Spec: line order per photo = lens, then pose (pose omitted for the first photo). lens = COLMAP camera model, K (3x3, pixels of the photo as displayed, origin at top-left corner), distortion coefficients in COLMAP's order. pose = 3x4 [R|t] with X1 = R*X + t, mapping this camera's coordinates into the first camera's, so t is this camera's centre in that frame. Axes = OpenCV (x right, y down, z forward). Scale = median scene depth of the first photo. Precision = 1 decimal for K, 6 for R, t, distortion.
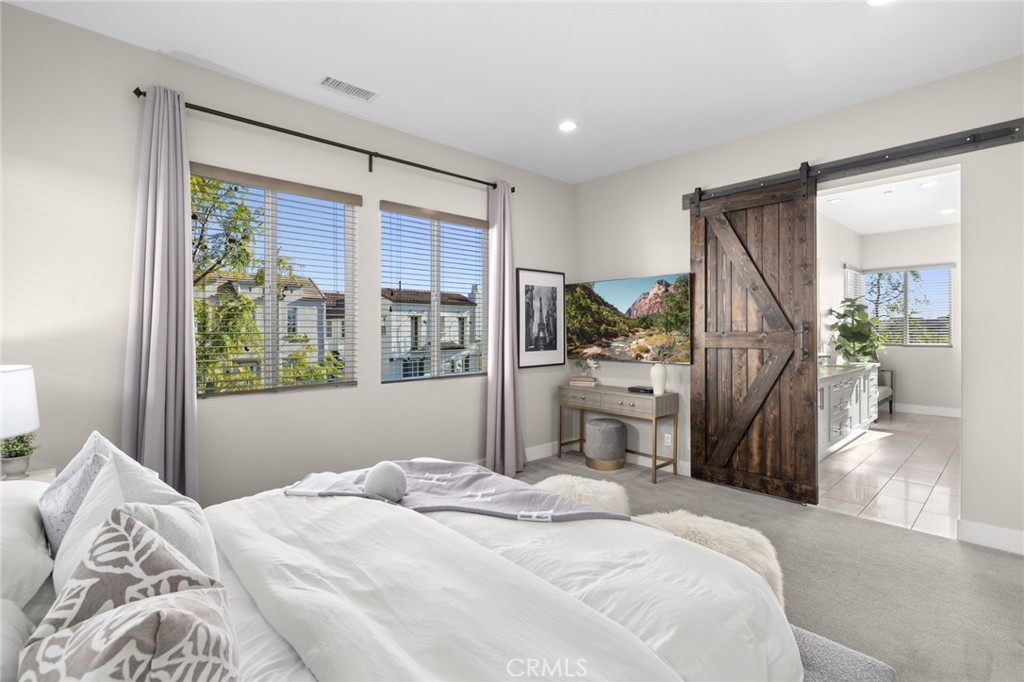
lens RADIAL K [[472.7, 0, 508.3], [0, 472.7, 332.4], [0, 0, 1]] dist [0.000148, -0.000250]
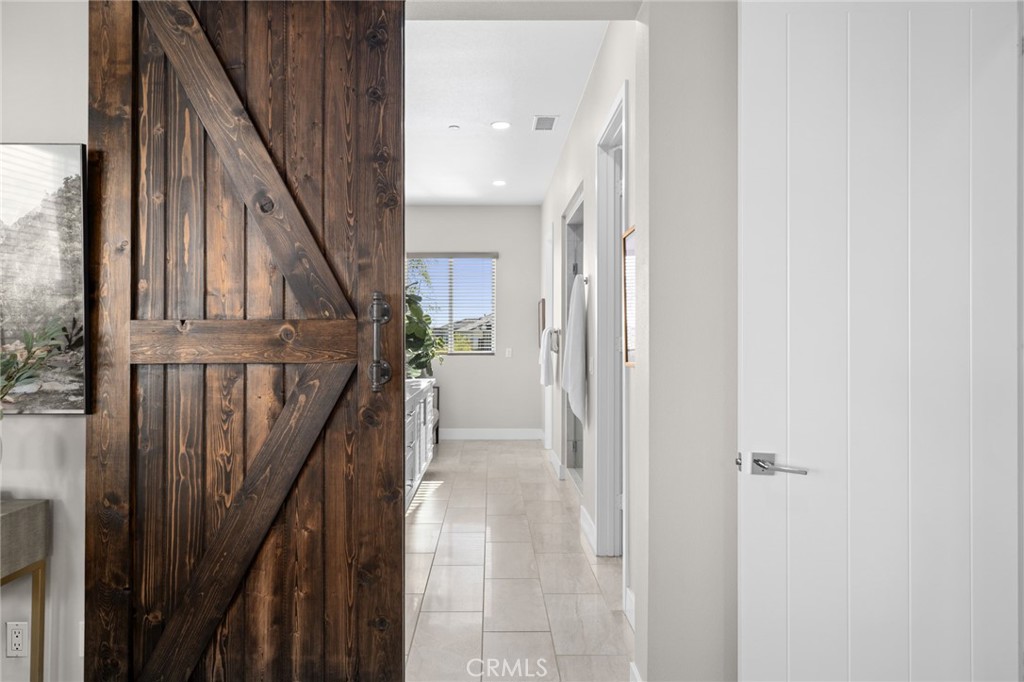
lens RADIAL K [[610.8, 0, 505.3], [0, 610.8, 337.8], [0, 0, 1]] dist [0.002332, -0.000444]
pose [[0.659866, 0.007731, 0.751344, 0.264664], [-0.004251, 0.999969, -0.006555, 0.015215], [-0.751372, 0.001132, 0.659878, 0.501209]]
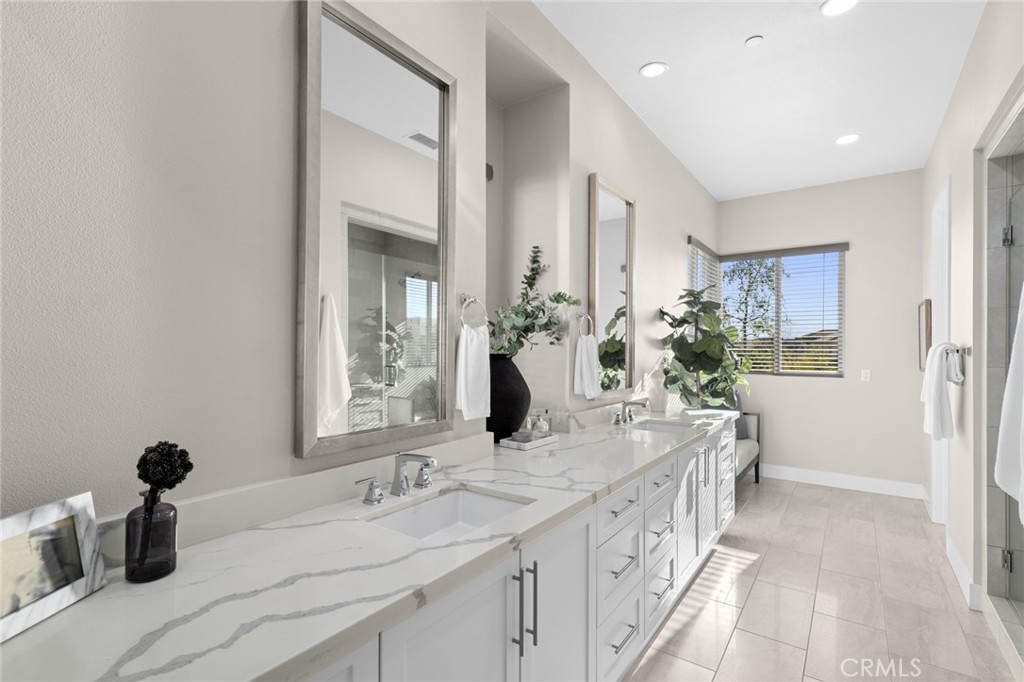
lens RADIAL K [[486.4, 0, 508.4], [0, 486.4, 344.3], [0, 0, 1]] dist [0.004513, -0.000562]
pose [[0.978097, 0.012014, 0.207802, 0.661252], [-0.010854, 0.999919, -0.006722, -0.005772], [-0.207866, 0.004319, 0.978148, 0.820212]]
